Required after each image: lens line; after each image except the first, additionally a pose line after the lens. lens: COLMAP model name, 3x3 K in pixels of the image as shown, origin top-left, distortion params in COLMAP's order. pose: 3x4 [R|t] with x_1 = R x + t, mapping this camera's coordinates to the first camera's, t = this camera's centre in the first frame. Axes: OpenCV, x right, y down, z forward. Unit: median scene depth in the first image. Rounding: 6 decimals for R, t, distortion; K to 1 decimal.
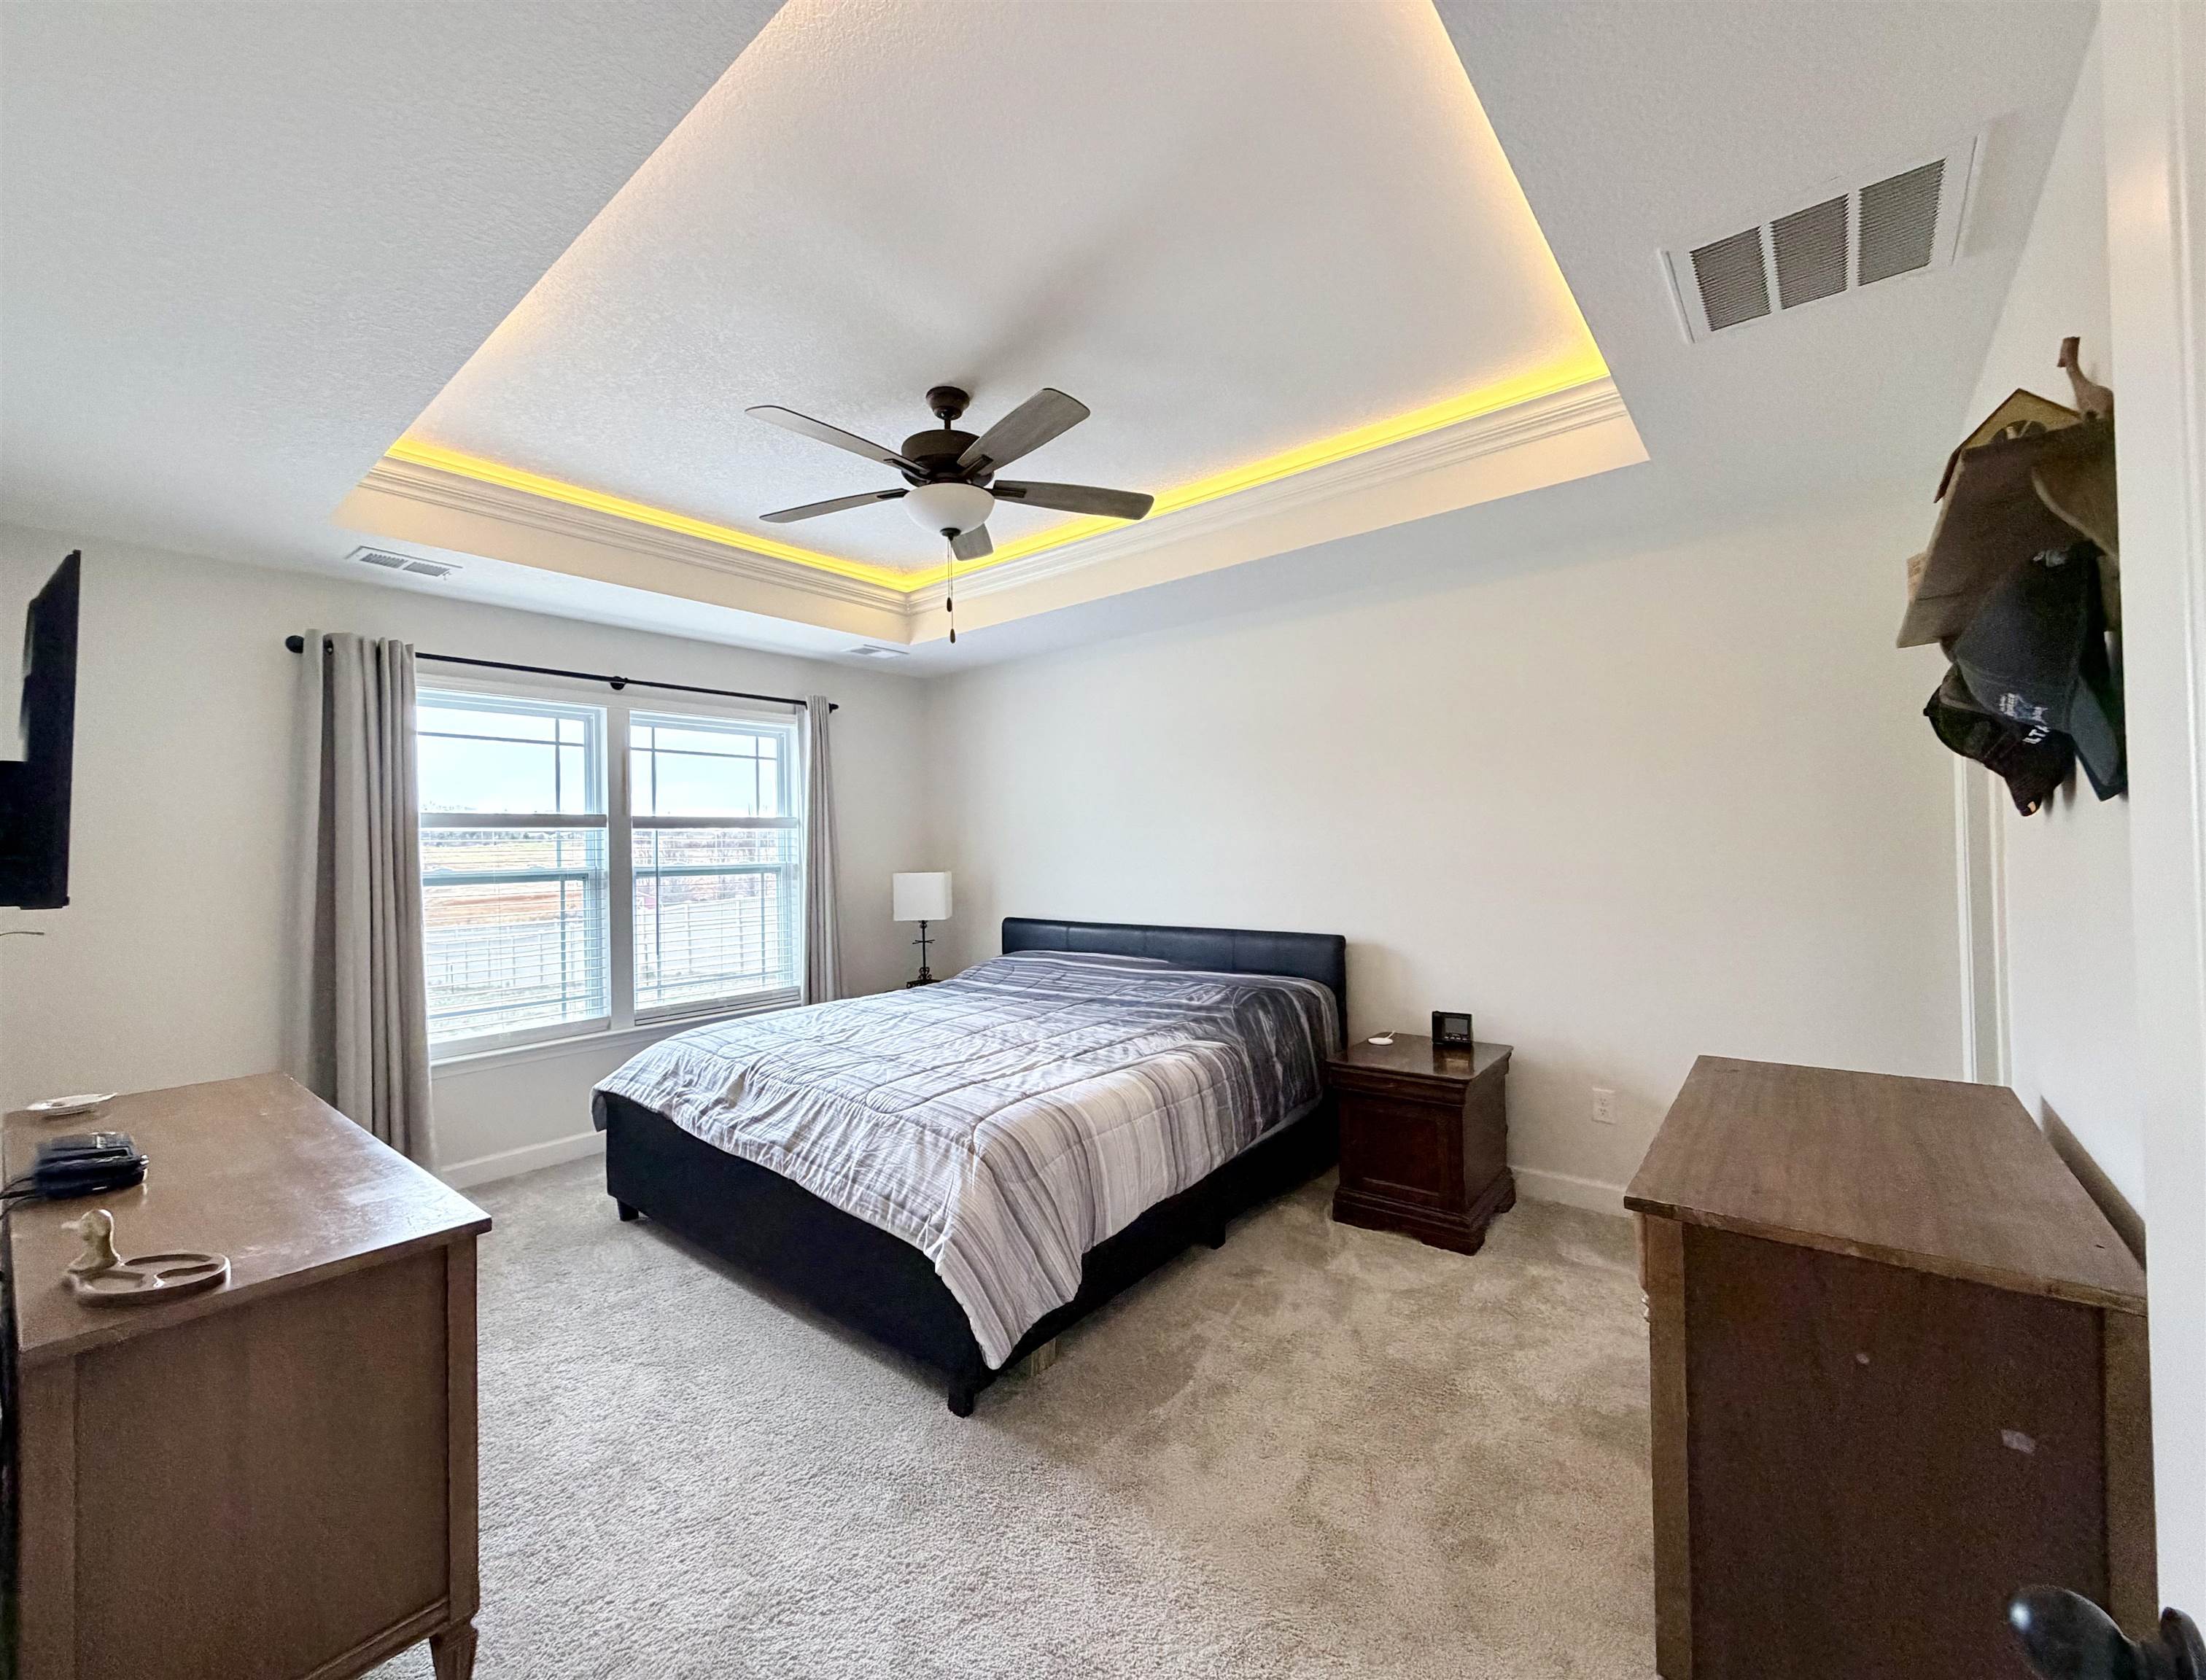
lens RADIAL K [[906.1, 0, 1066.3], [0, 906.1, 838.6], [0, 0, 1]] dist [-0.000374, 0.000010]
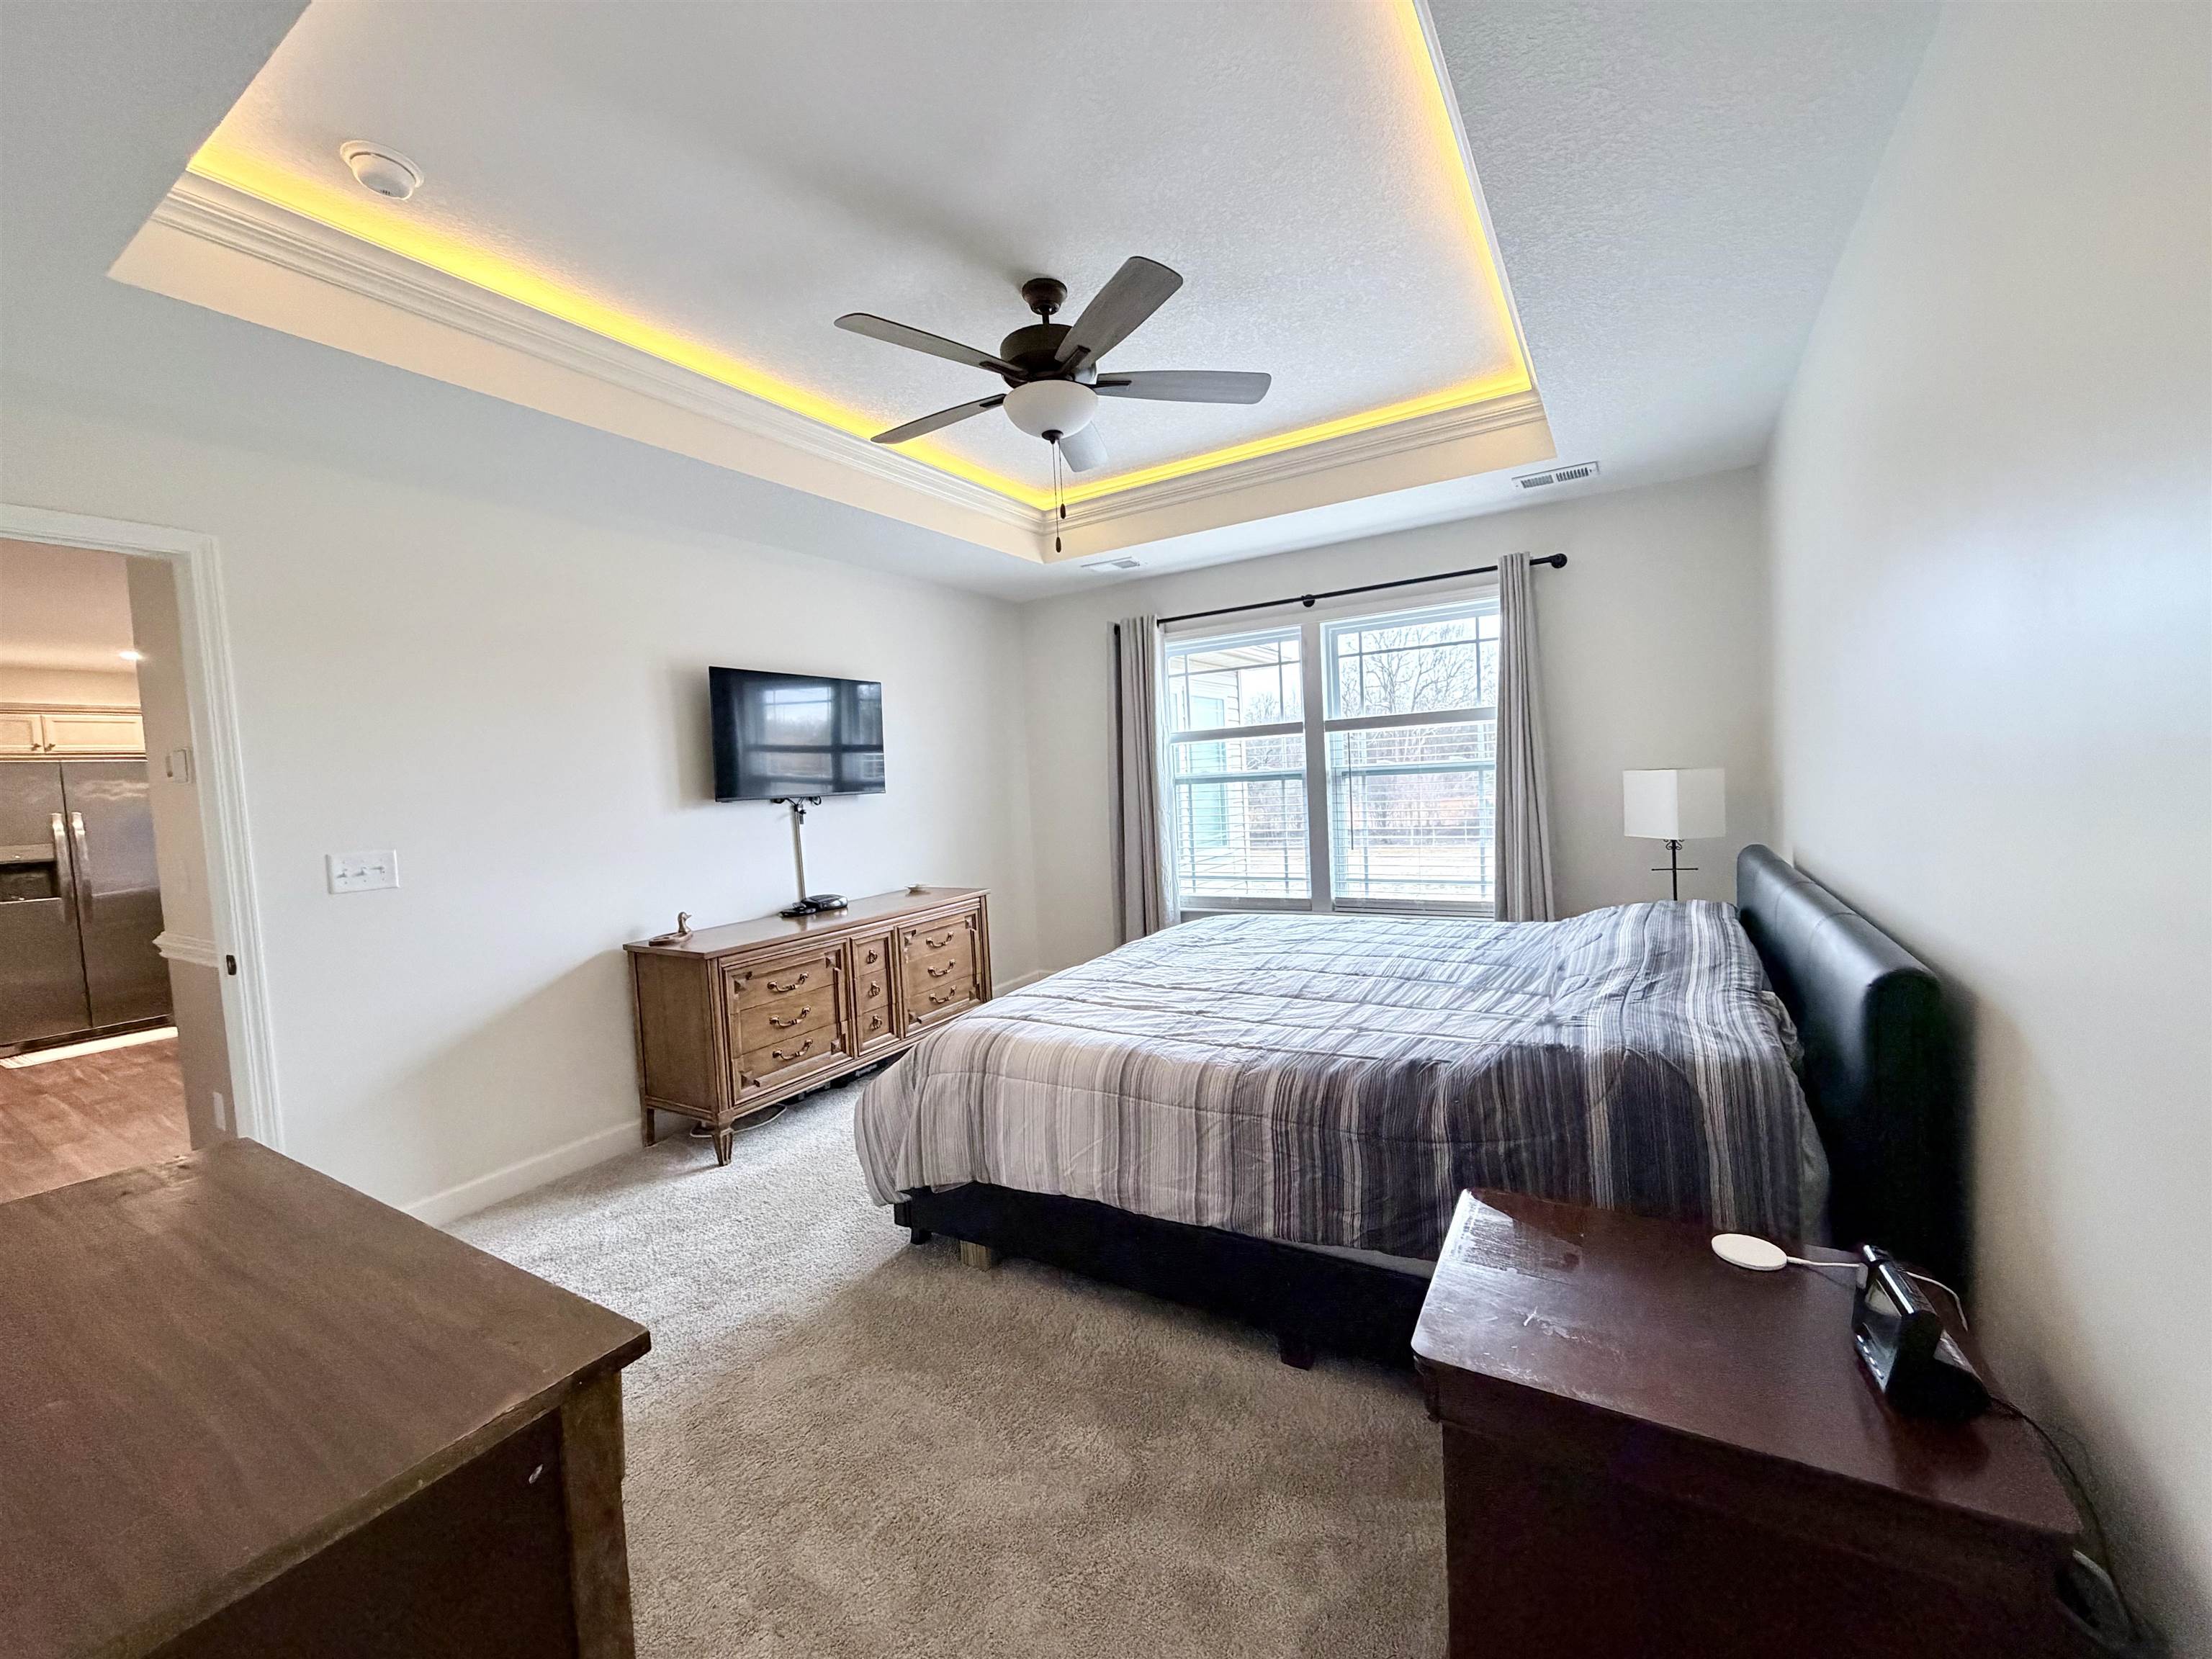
lens RADIAL K [[876.6, 0, 1100.5], [0, 876.6, 828.4], [0, 0, 1]] dist [0.002217, -0.000056]
pose [[0.154687, 0.069500, -0.985516, 0.618830], [0.058856, 0.995103, 0.079414, 0.005118], [0.986209, -0.070287, 0.149839, 0.659572]]
